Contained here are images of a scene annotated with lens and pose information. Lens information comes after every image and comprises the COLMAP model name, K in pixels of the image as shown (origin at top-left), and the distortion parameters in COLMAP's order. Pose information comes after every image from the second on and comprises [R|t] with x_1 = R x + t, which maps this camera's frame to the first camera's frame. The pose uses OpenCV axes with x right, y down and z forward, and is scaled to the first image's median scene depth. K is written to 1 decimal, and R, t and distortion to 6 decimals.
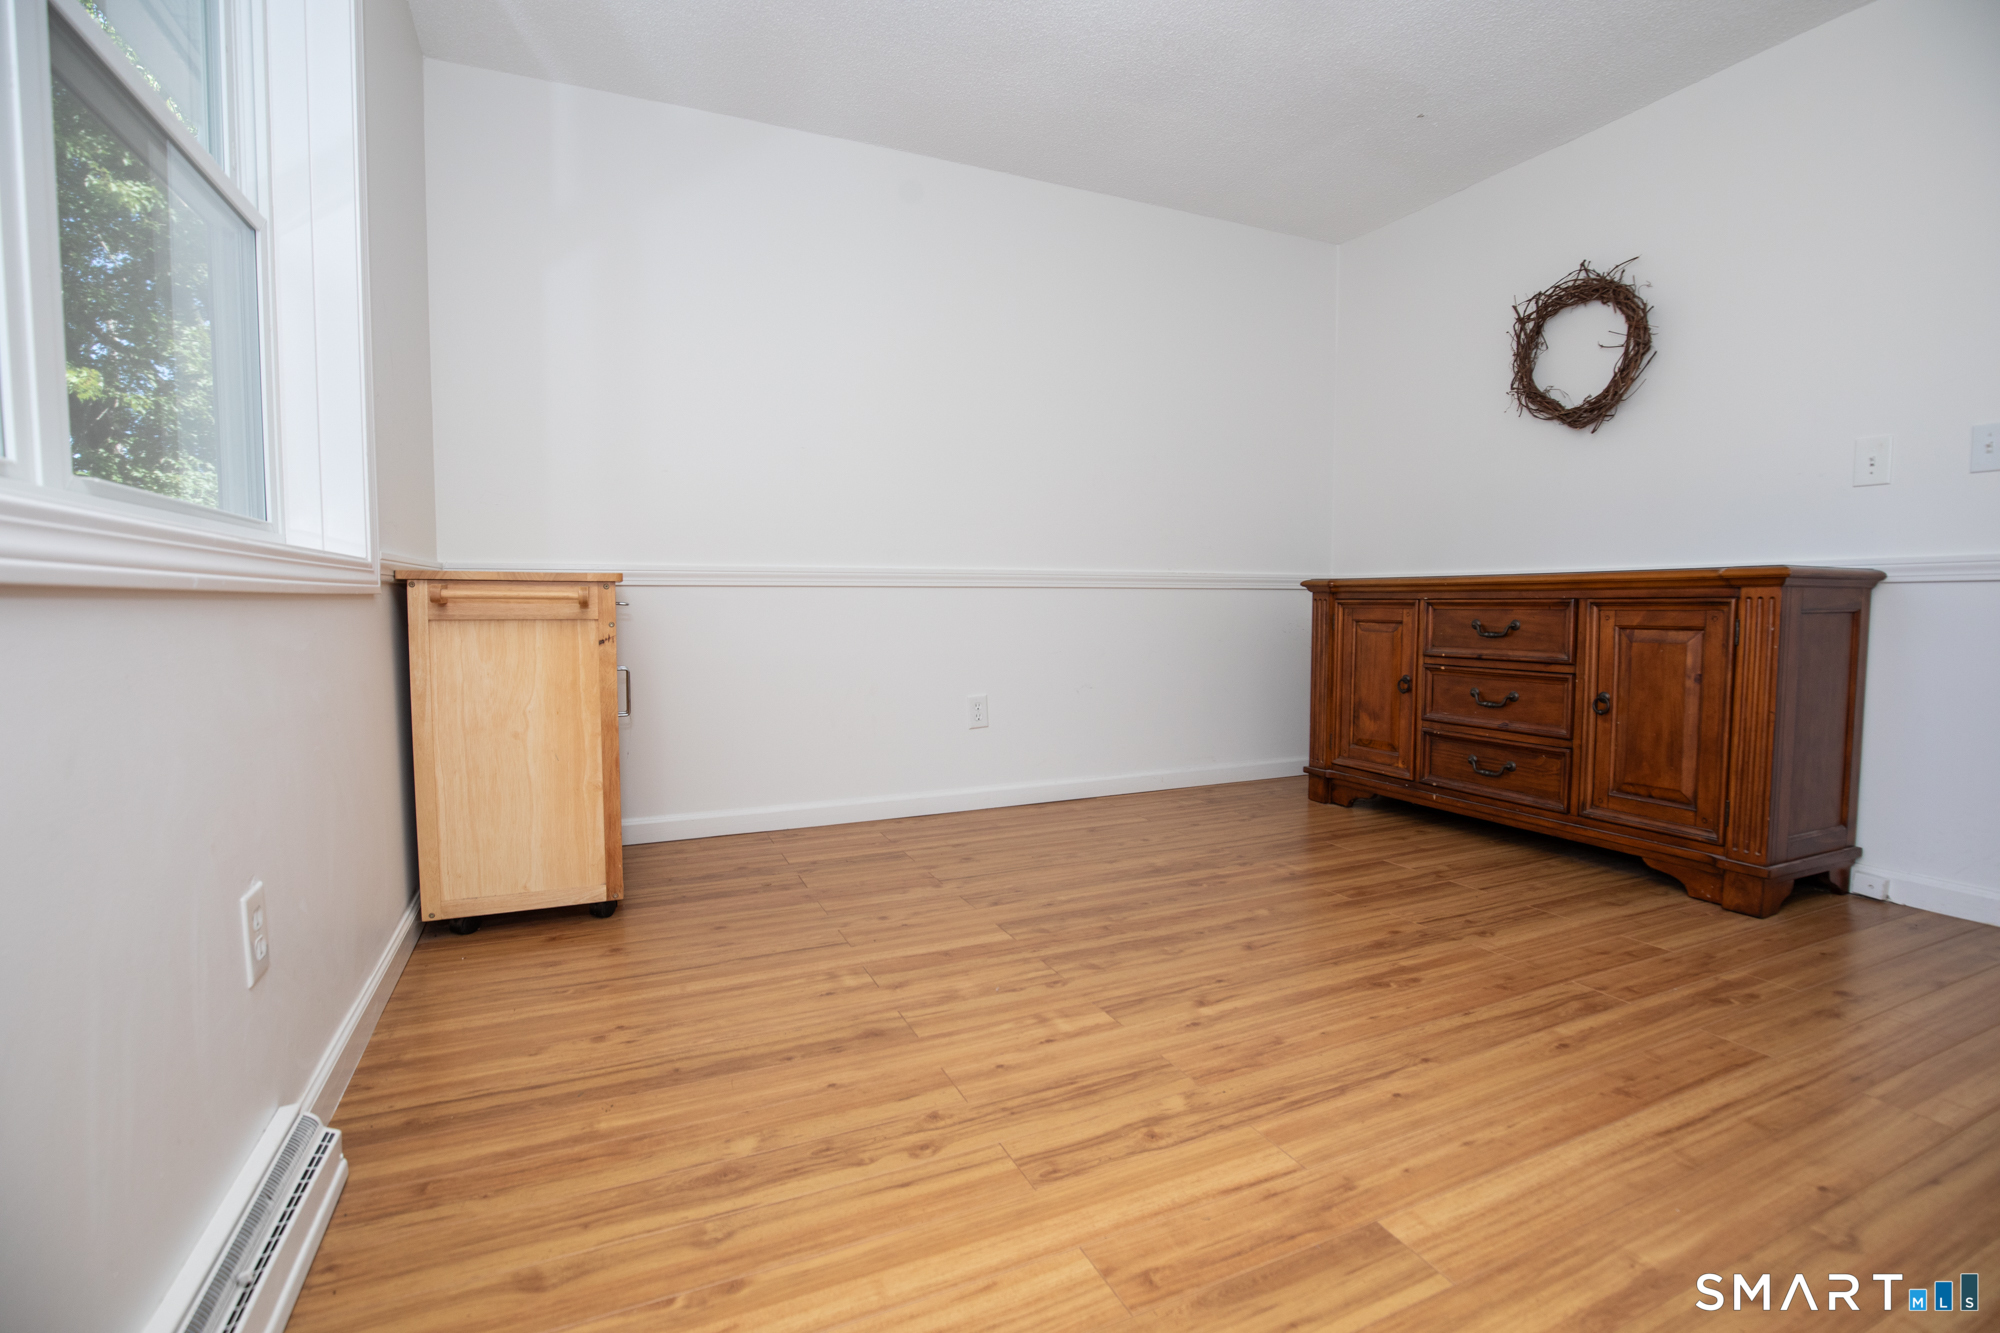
lens RADIAL K [[927.4, 0, 1008.6], [0, 927.4, 659.5], [0, 0, 1]] dist [-0.036657, 0.007506]
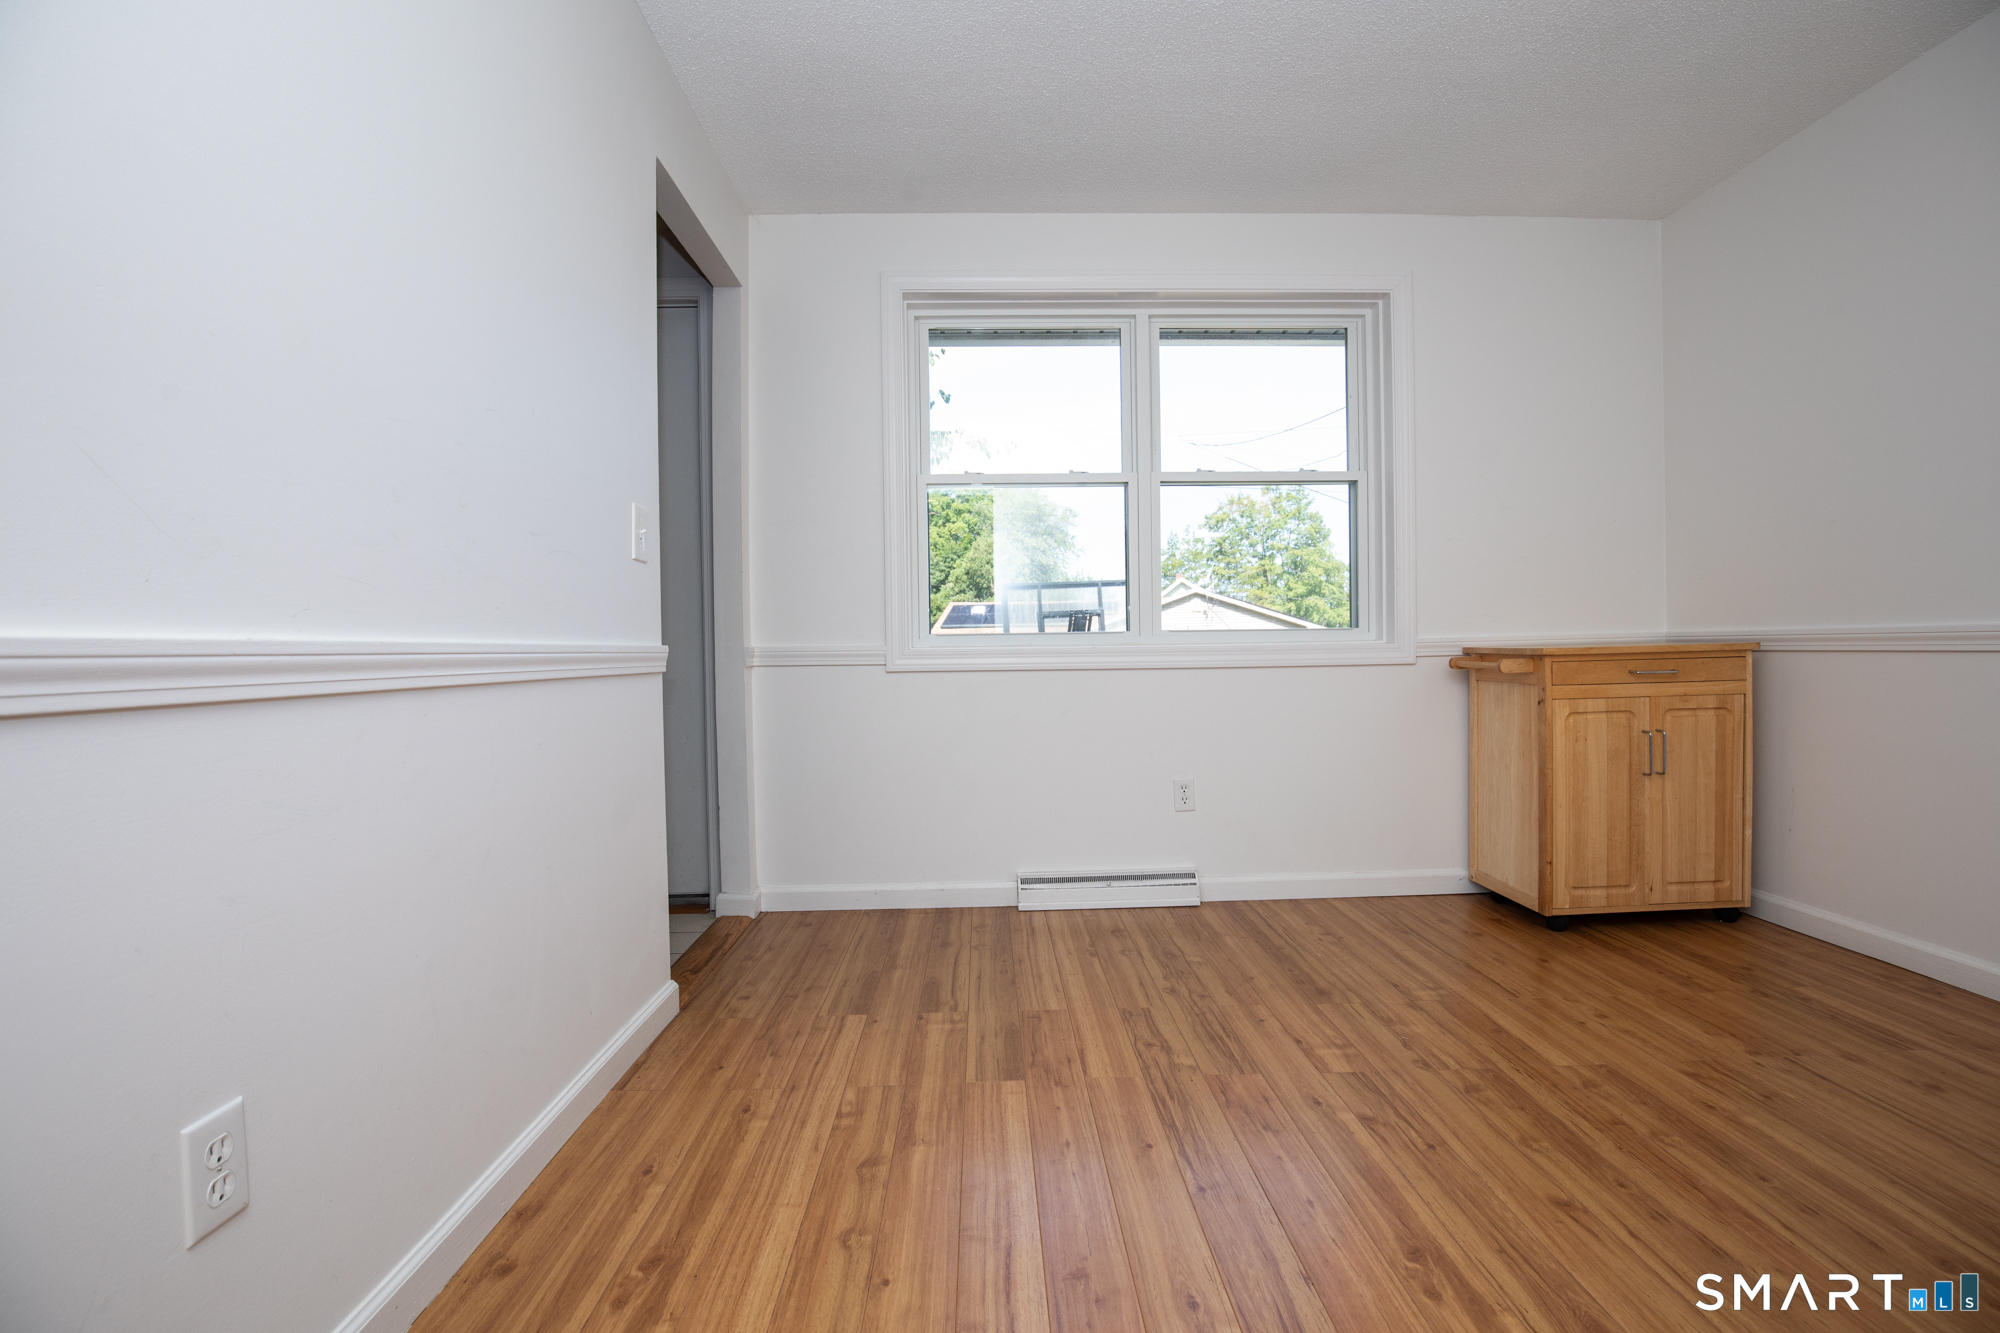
lens RADIAL K [[878.3, 0, 968.6], [0, 878.3, 663.3], [0, 0, 1]] dist [-0.028694, 0.000762]
pose [[-0.422655, 0.019775, -0.906075, 1.226066], [-0.042355, 0.998239, 0.041543, -0.114822], [0.905300, 0.055935, -0.421073, 1.024245]]
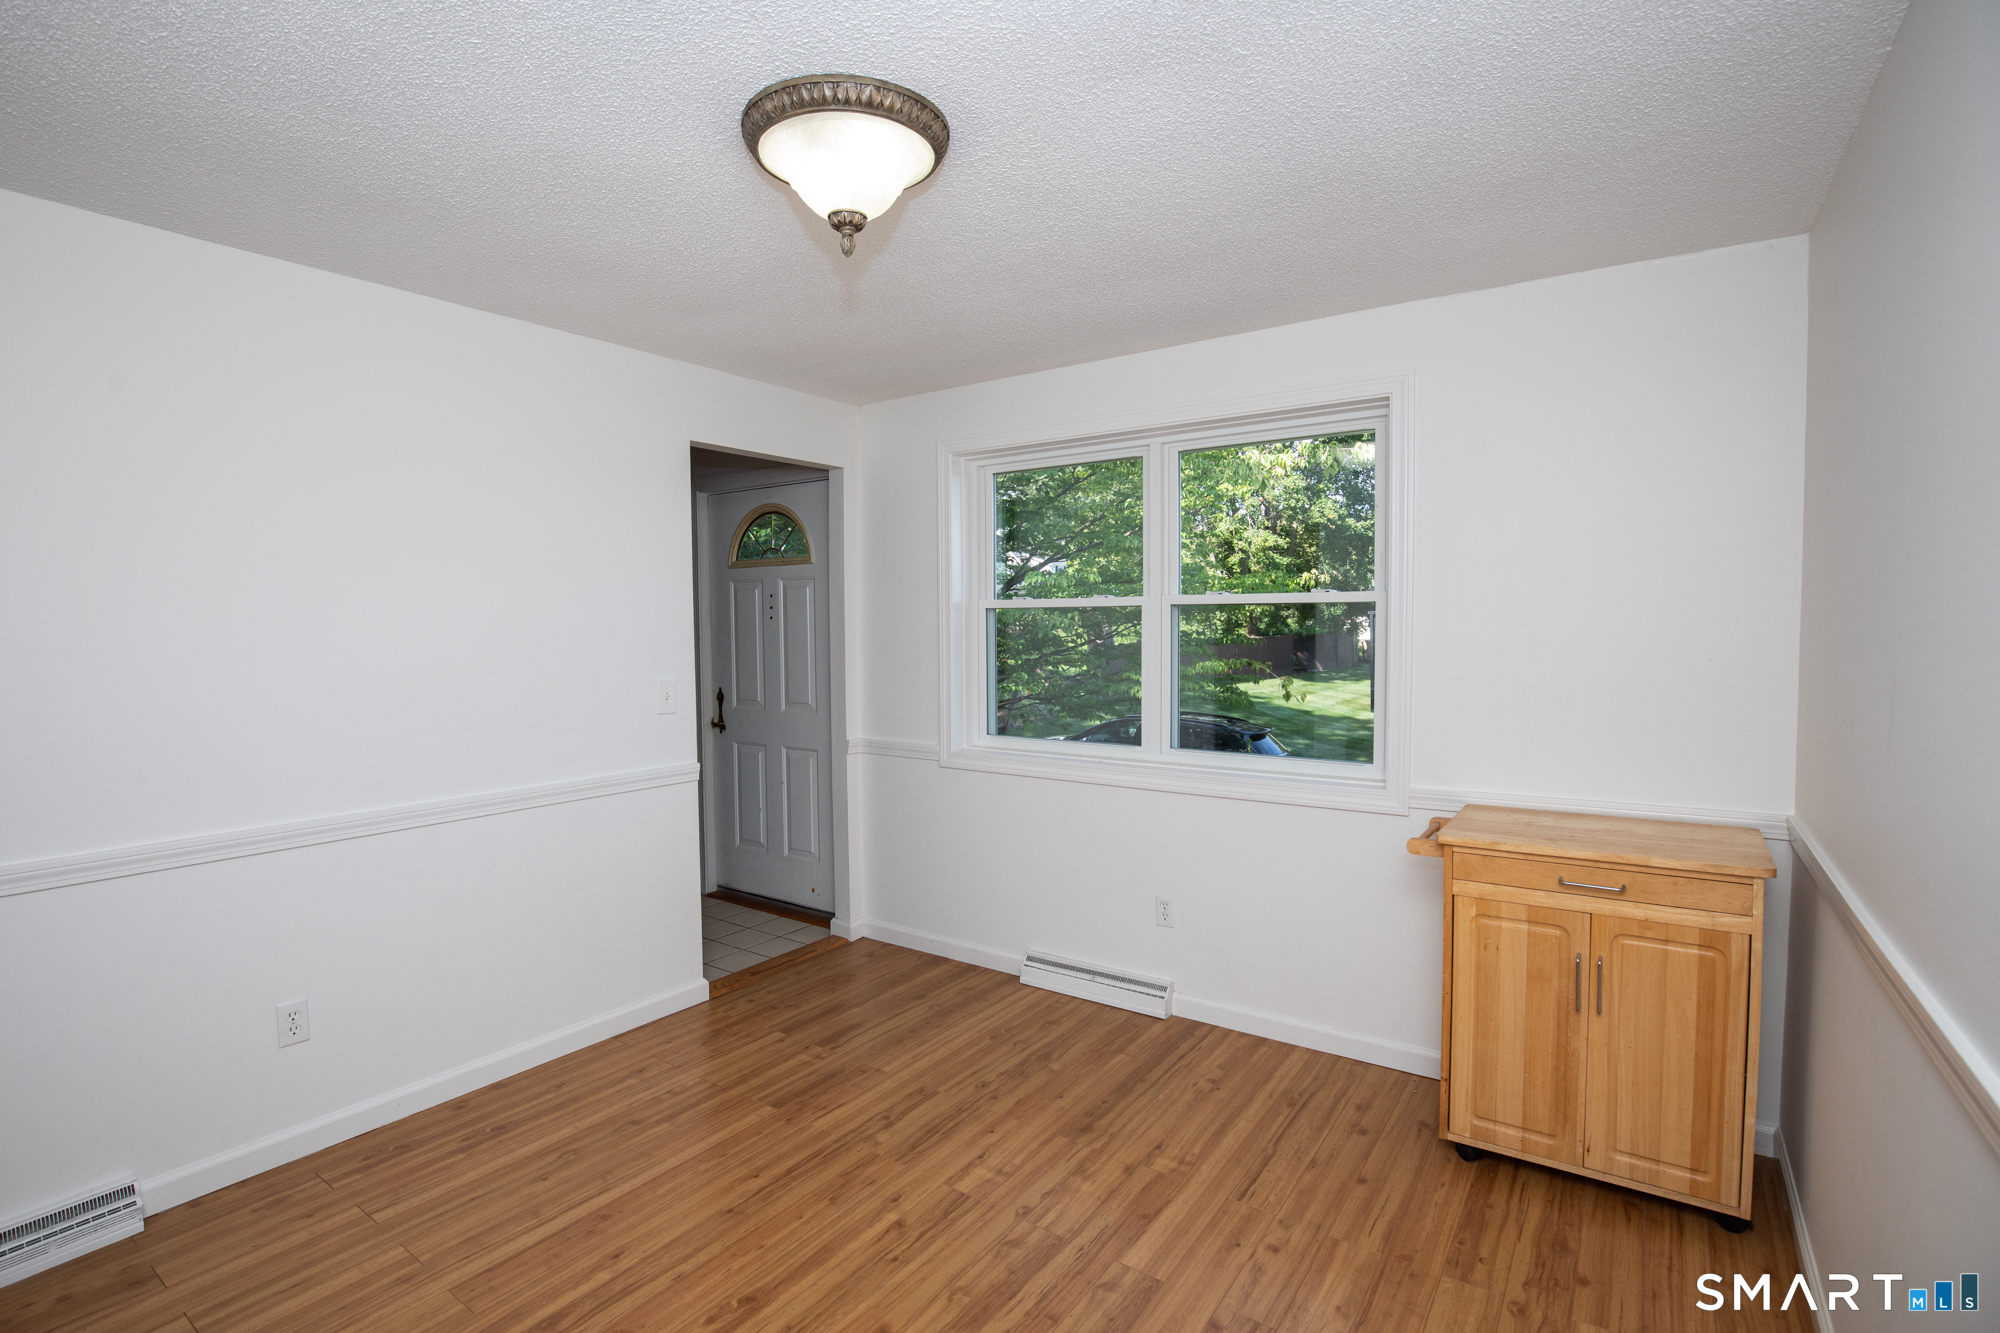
lens RADIAL K [[878.3, 0, 968.6], [0, 878.3, 663.3], [0, 0, 1]] dist [-0.028694, 0.000762]
pose [[-0.869967, 0.025284, -0.492461, 0.699595], [-0.023273, 0.995466, 0.092222, -0.480566], [0.492560, 0.091691, -0.865435, 2.045327]]
